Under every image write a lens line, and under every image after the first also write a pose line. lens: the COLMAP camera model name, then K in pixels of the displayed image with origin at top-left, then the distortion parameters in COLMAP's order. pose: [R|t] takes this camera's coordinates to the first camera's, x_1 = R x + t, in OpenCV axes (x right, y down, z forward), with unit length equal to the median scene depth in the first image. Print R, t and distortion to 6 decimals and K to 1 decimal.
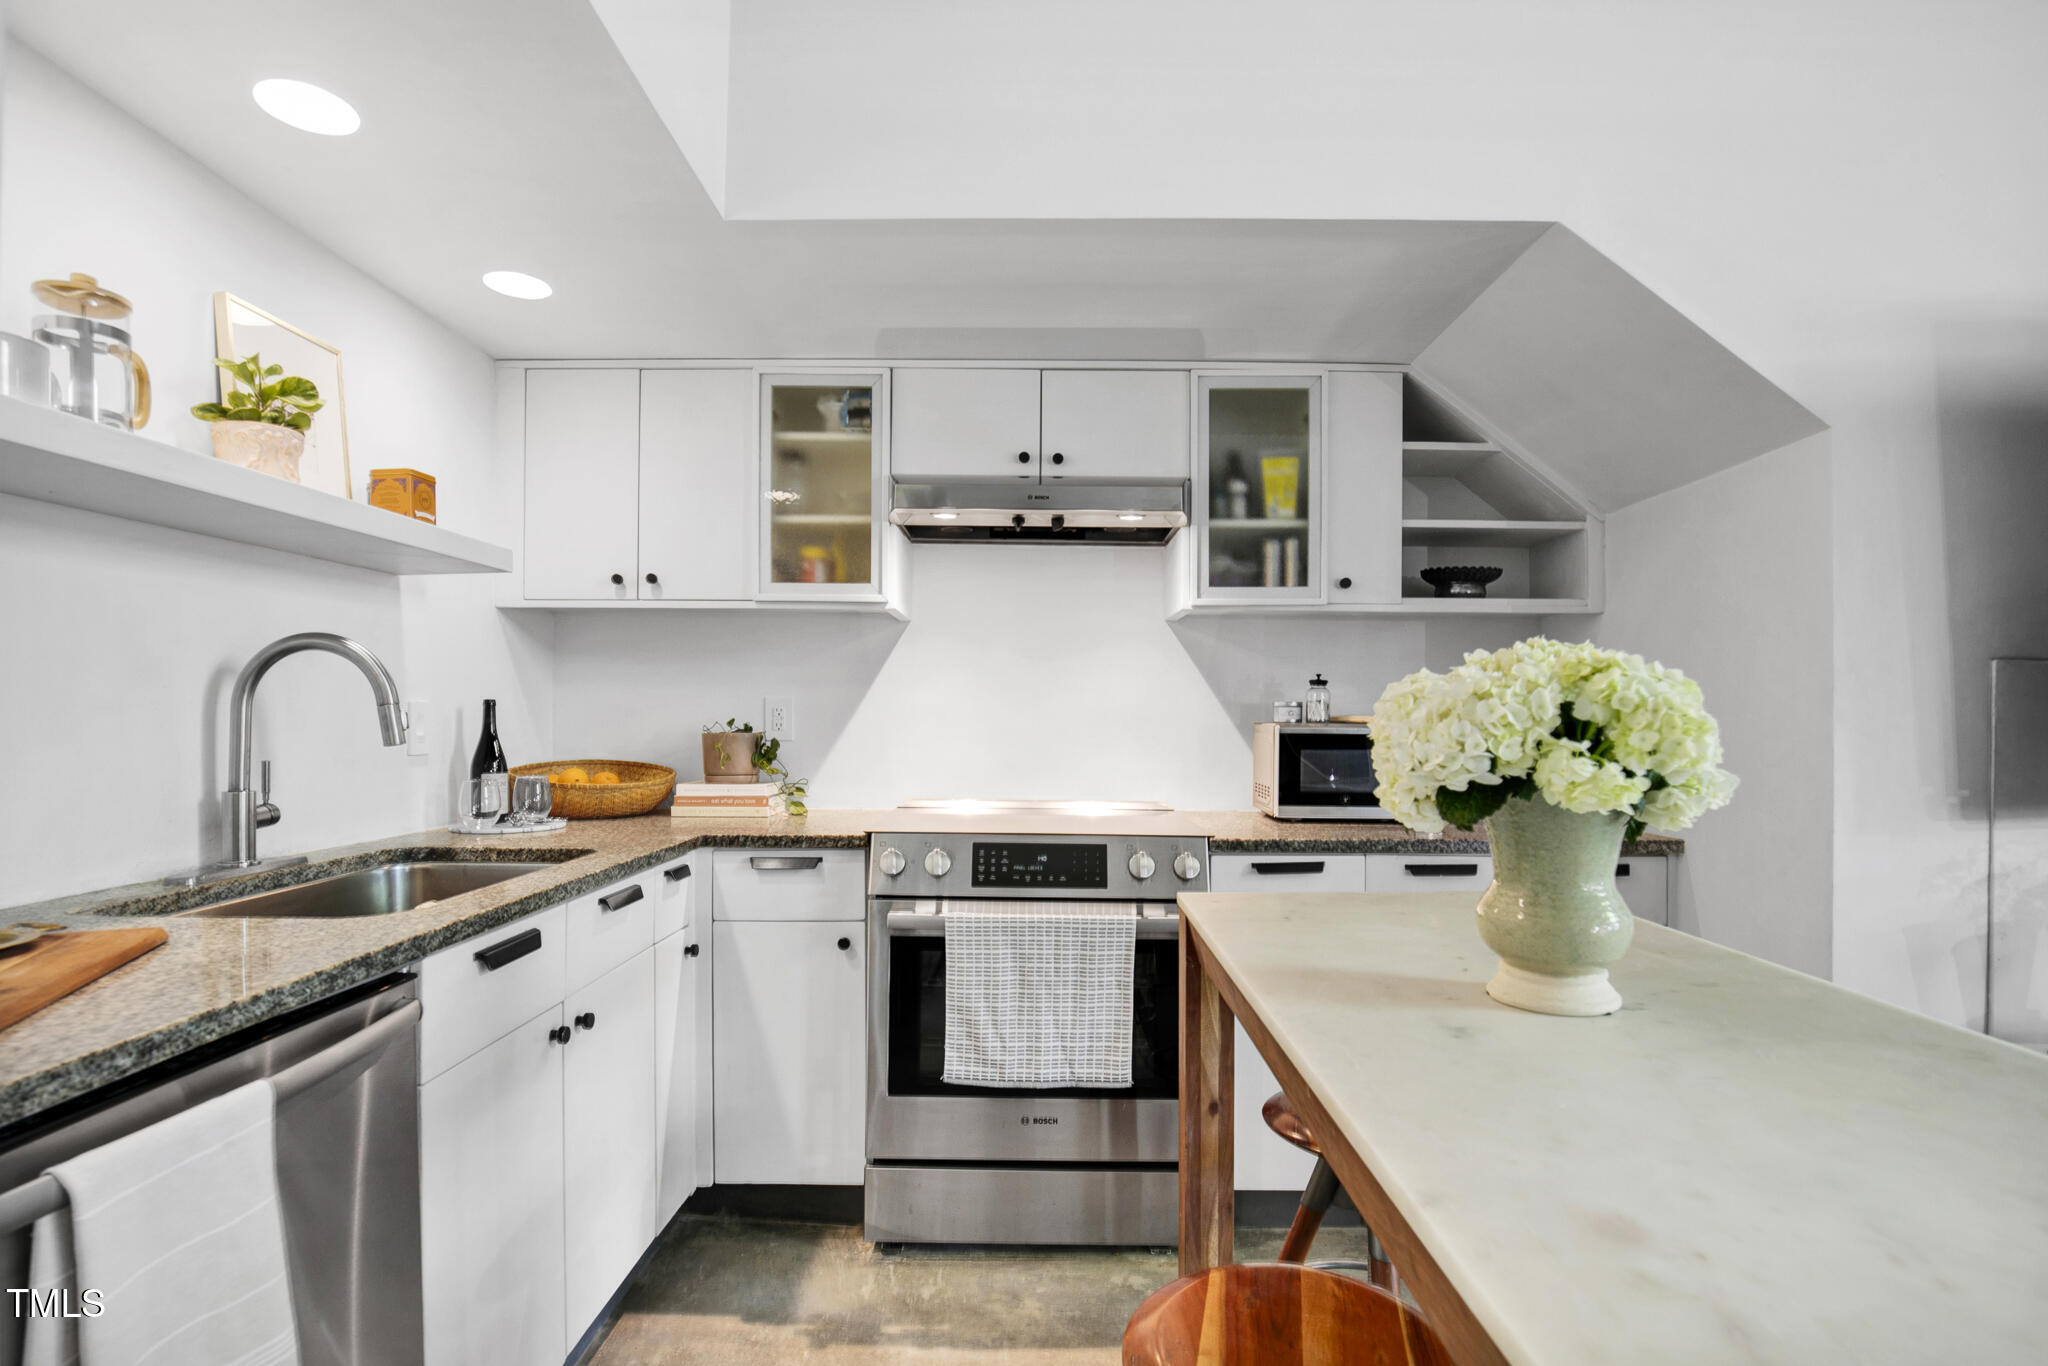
lens RADIAL K [[972.0, 0, 1034.5], [0, 972.0, 714.9], [0, 0, 1]] dist [-0.025214, 0.001291]
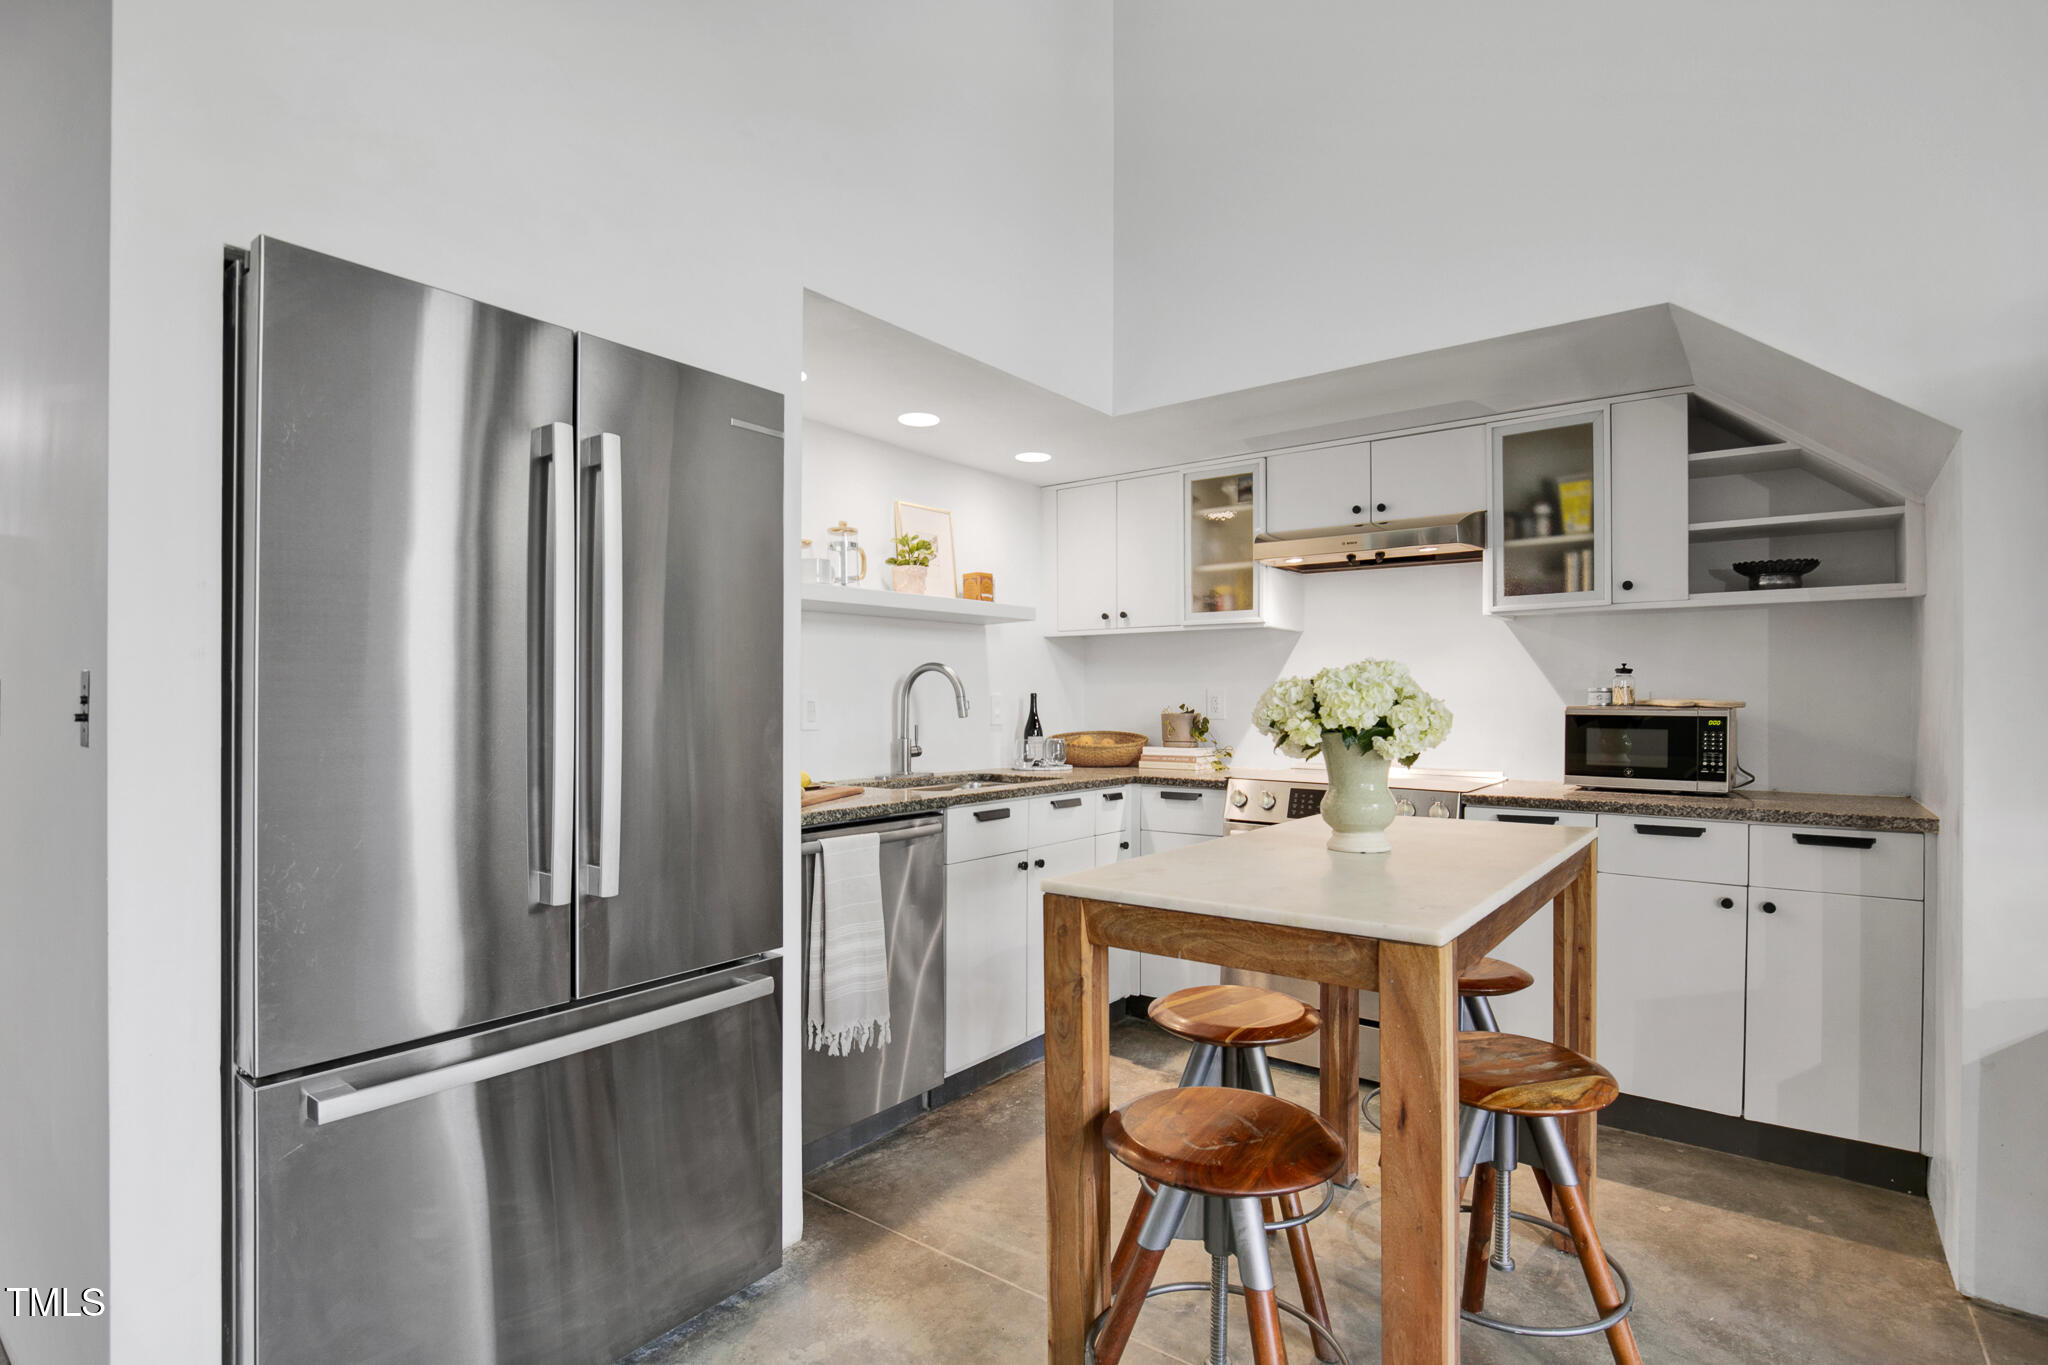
lens RADIAL K [[1000.2, 0, 1042.5], [0, 1000.2, 695.4], [0, 0, 1]] dist [-0.006122, -0.000350]
pose [[0.798458, -0.008404, -0.601992, 0.485193], [0.005216, 0.999962, -0.007040, 0.000336], [0.602028, 0.002481, 0.798471, -0.379960]]
